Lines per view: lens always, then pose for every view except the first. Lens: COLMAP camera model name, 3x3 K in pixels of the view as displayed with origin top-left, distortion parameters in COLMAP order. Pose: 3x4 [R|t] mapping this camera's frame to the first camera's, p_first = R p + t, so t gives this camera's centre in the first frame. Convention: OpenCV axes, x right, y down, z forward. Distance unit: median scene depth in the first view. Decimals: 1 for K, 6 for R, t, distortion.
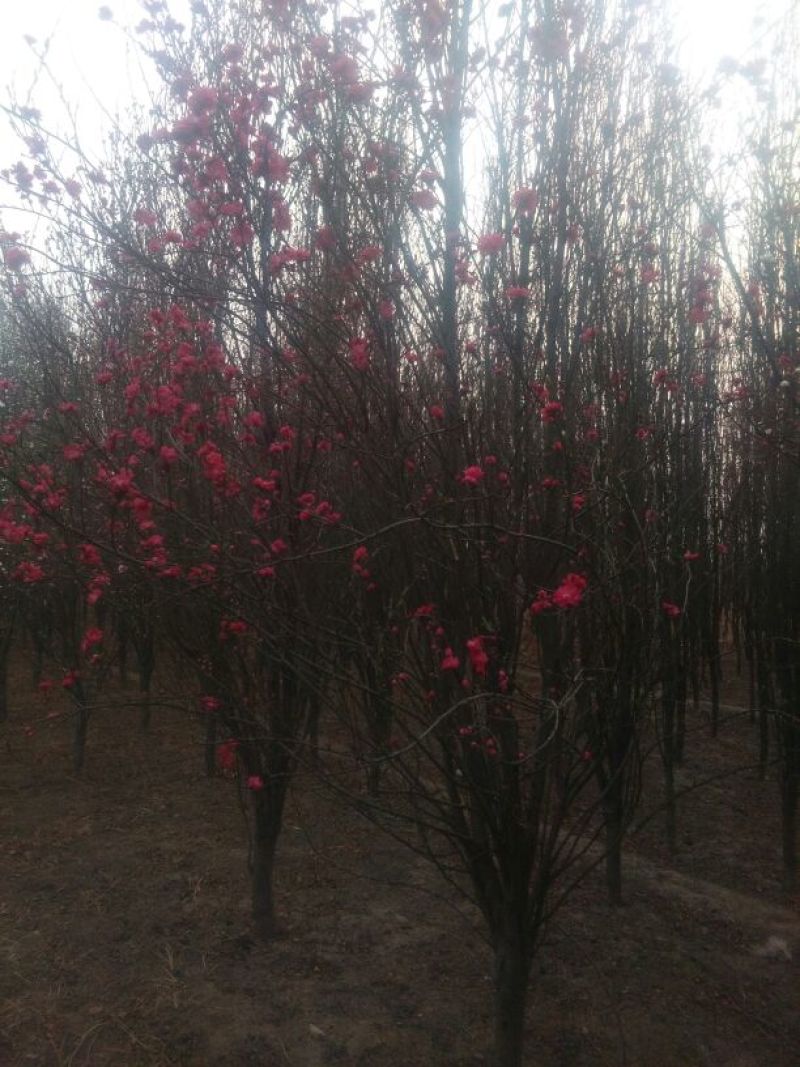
lens RADIAL K [[851.4, 0, 400.2], [0, 851.4, 532.1], [0, 0, 1]] dist [0.002646, -0.036787]
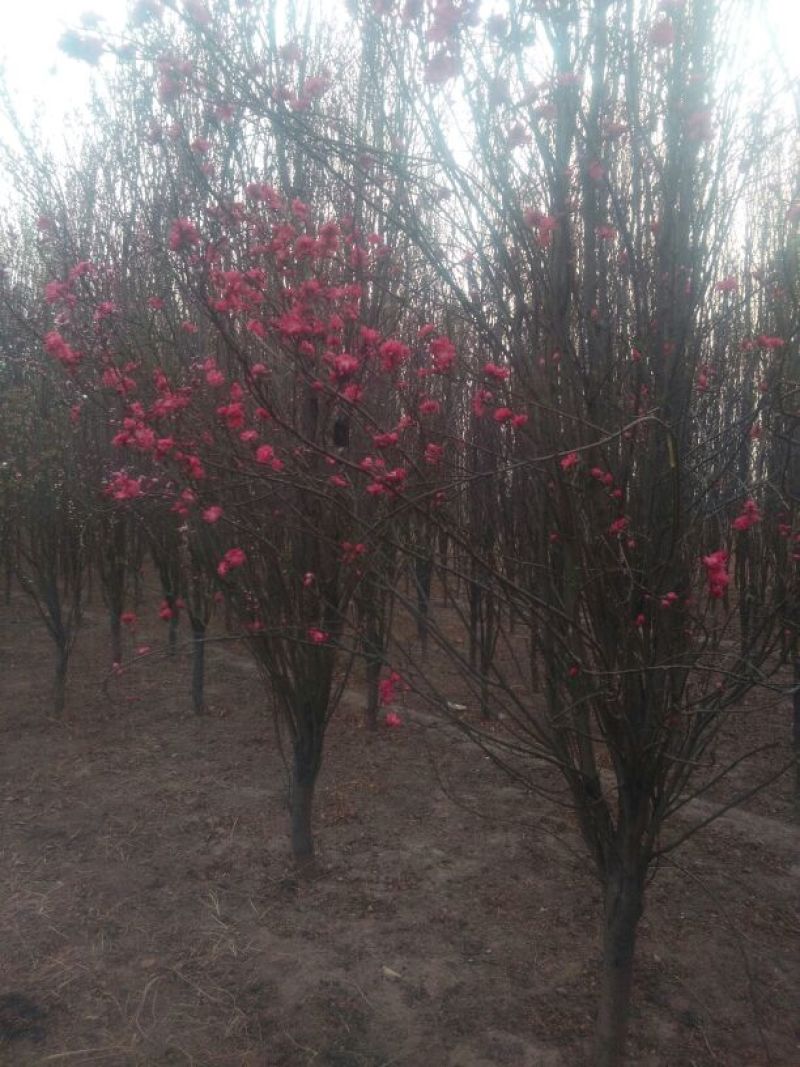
lens RADIAL K [[851.4, 0, 400.8], [0, 851.4, 533.3], [0, 0, 1]] dist [0.002646, -0.036787]
pose [[0.996659, -0.006711, 0.081401, -0.134061], [0.000459, 0.997063, 0.076584, 0.015914], [-0.081676, -0.076291, 0.993735, 0.068663]]
